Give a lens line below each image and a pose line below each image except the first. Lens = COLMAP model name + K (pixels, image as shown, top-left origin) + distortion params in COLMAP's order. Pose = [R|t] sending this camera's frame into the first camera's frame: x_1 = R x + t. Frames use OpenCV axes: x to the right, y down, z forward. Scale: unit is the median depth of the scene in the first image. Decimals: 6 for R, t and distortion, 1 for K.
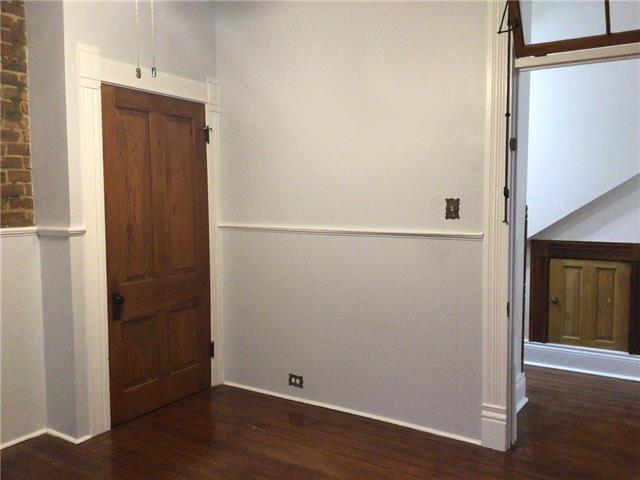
lens RADIAL K [[568.6, 0, 320.0], [0, 568.6, 240.0], [0, 0, 1]] dist [0.087338, -0.144238]
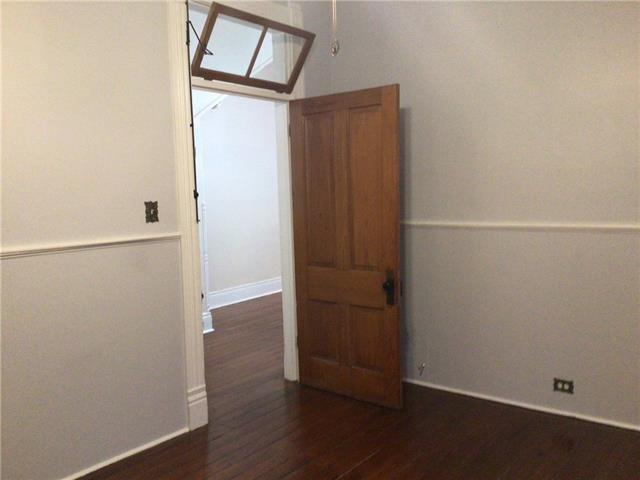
lens RADIAL K [[568.6, 0, 320.0], [0, 568.6, 240.0], [0, 0, 1]] dist [0.087338, -0.144238]
pose [[0.106358, -0.089008, 0.990336, -0.727110], [0.092349, 0.992565, 0.079291, -0.058667], [-0.990030, 0.083023, 0.113787, 0.608875]]
